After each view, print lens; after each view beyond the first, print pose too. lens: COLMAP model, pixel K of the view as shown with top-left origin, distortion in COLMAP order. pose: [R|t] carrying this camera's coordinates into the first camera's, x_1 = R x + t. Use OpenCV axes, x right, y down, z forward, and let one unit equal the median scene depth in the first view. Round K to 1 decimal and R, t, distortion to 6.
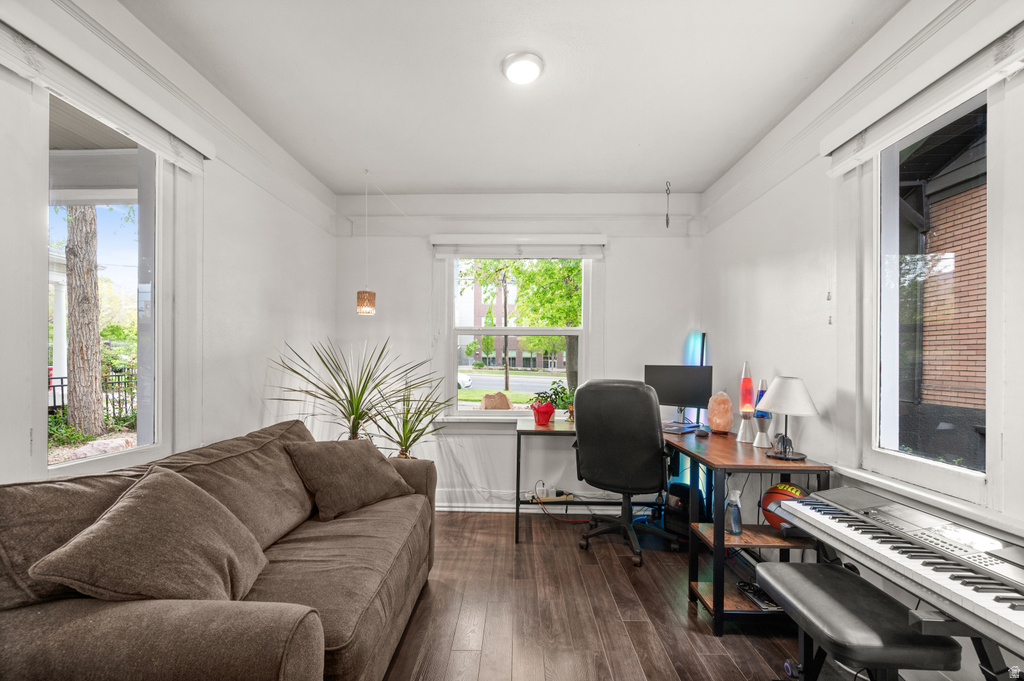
lens RADIAL K [[407.2, 0, 513.9], [0, 407.2, 348.5], [0, 0, 1]] dist [0.001054, 0.000004]
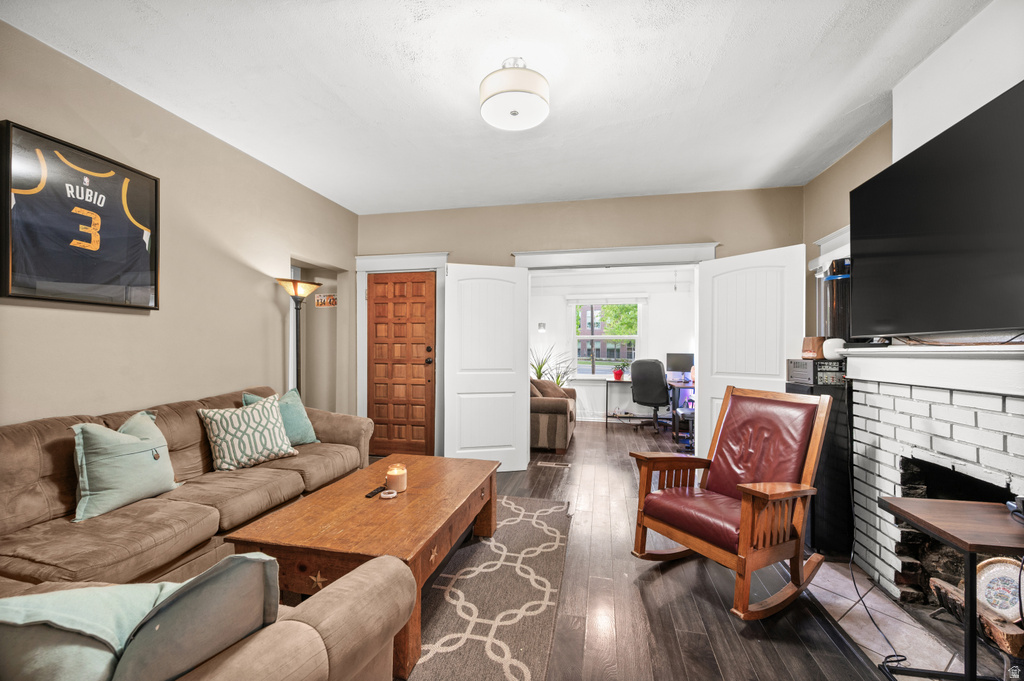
lens RADIAL K [[407.2, 0, 513.9], [0, 407.2, 348.5], [0, 0, 1]] dist [0.001054, 0.000004]
pose [[0.979567, -0.005016, -0.201056, -0.036924], [0.009370, 0.999742, 0.020713, -0.035732], [0.200900, -0.022173, 0.979361, -1.228990]]
